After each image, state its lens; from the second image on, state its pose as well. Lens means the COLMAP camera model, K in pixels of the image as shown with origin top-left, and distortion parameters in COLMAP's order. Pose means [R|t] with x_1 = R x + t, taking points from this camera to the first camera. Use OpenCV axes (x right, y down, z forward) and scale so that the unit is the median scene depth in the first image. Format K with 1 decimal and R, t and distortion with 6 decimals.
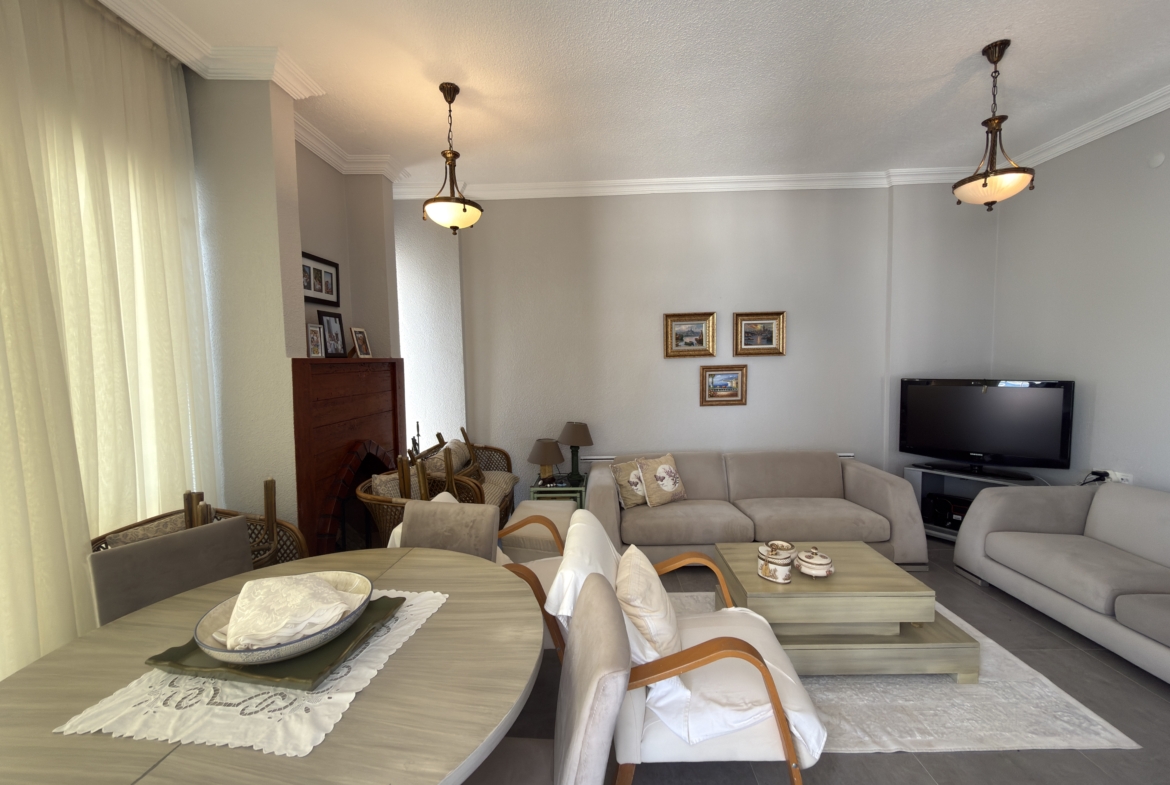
lens RADIAL K [[464.1, 0, 586.4], [0, 464.1, 391.3], [0, 0, 1]] dist [-0.000130, -0.000015]
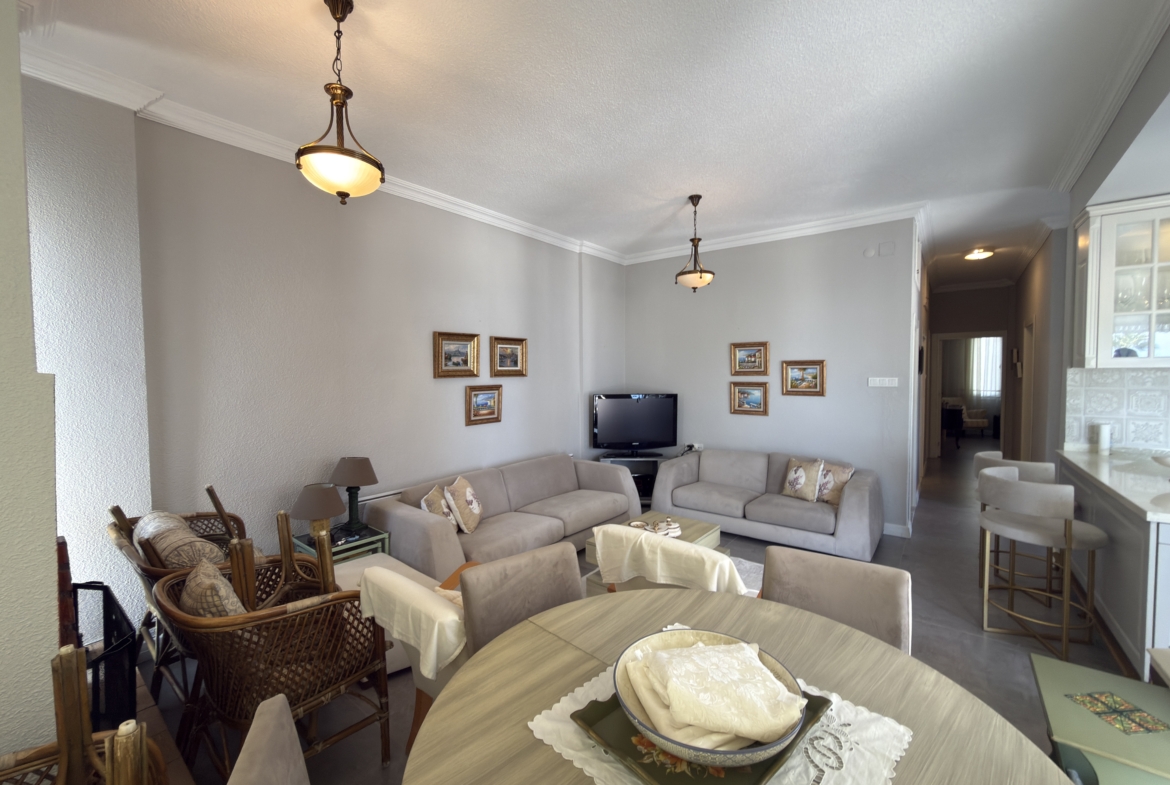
lens RADIAL K [[464.1, 0, 586.4], [0, 464.1, 391.3], [0, 0, 1]] dist [-0.000130, -0.000015]
pose [[0.604636, -0.014525, 0.796369, -0.406505], [0.047402, 0.998718, -0.017774, -0.013155], [-0.795090, 0.048496, 0.604549, 0.185824]]
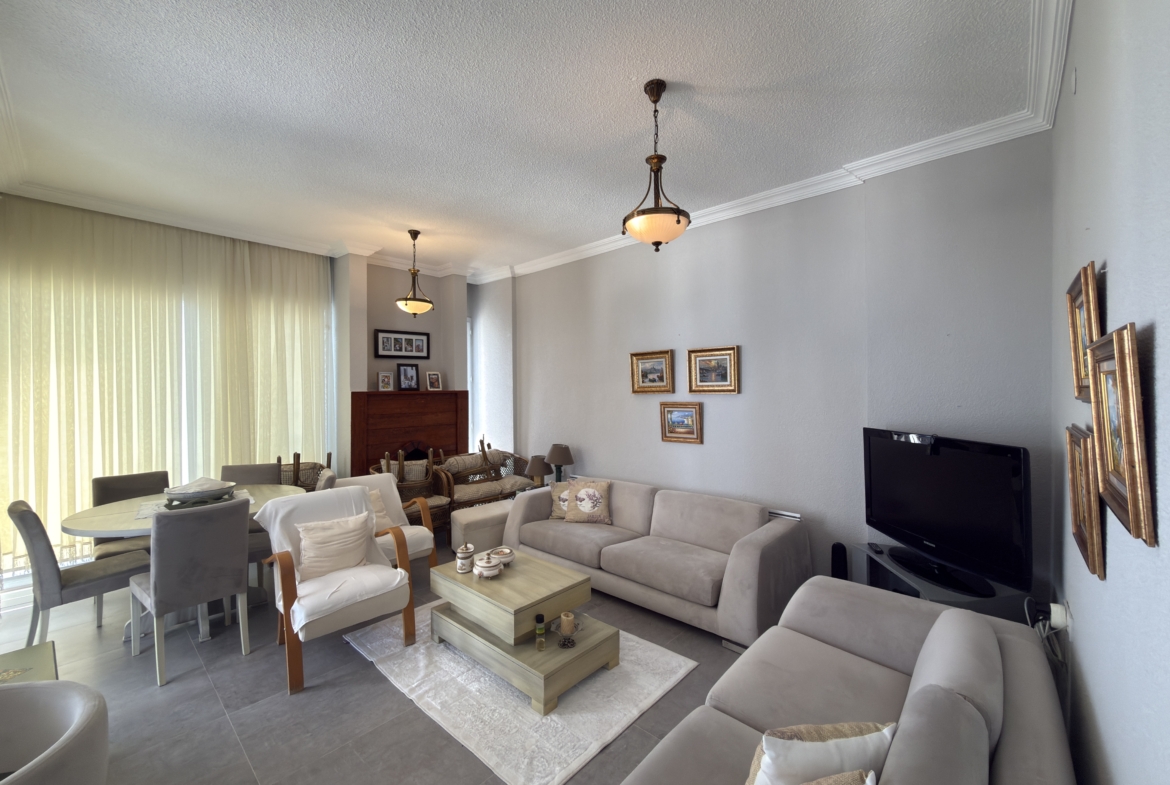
lens RADIAL K [[464.1, 0, 586.4], [0, 464.1, 391.3], [0, 0, 1]] dist [-0.000130, -0.000015]
pose [[0.749537, 0.018227, -0.661711, 0.814372], [-0.051255, 0.998218, -0.030561, -0.038791], [0.659975, 0.056822, 0.749136, 0.121046]]
